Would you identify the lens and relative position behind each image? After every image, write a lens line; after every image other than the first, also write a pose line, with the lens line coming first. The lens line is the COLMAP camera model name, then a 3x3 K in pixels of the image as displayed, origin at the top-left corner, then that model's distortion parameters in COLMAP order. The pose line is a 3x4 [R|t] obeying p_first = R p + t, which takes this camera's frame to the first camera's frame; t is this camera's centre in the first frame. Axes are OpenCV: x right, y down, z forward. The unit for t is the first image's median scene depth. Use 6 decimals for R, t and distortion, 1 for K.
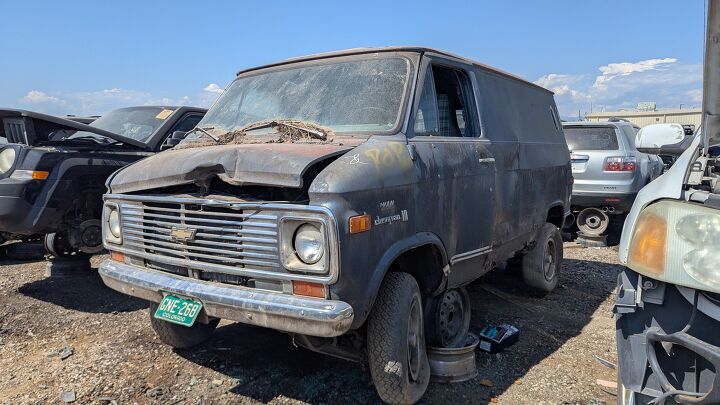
lens RADIAL K [[516.9, 0, 361.4], [0, 516.9, 198.1], [0, 0, 1]] dist [0.028421, -0.014006]
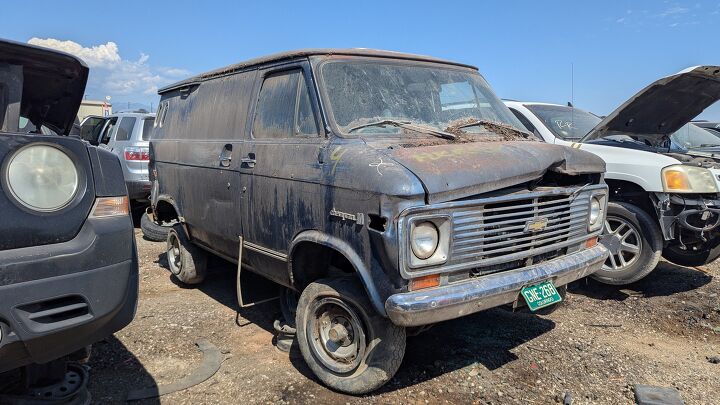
lens RADIAL K [[516.9, 0, 356.8], [0, 516.9, 203.4], [0, 0, 1]] dist [0.028421, -0.014006]
pose [[0.322261, -0.111223, 0.940094, -1.374183], [0.083284, 0.992554, 0.088880, -0.097072], [-0.942980, 0.049652, 0.329125, 0.926075]]
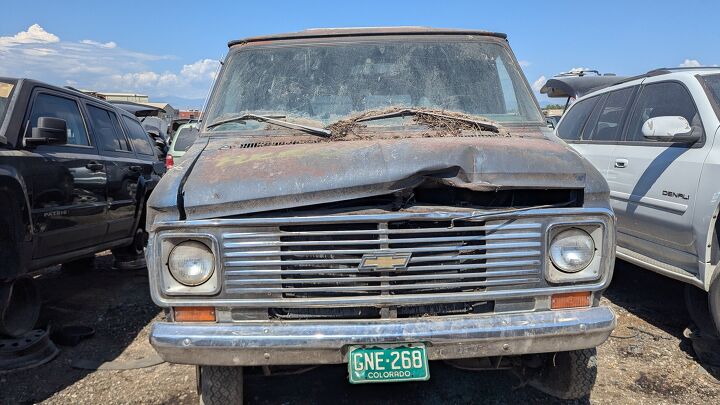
lens RADIAL K [[516.9, 0, 365.0], [0, 516.9, 200.9], [0, 0, 1]] dist [0.028421, -0.014006]
pose [[0.811983, -0.088155, 0.576986, -0.733052], [0.067045, 0.996072, 0.057834, -0.058868], [-0.579818, -0.008276, 0.814704, 0.385089]]
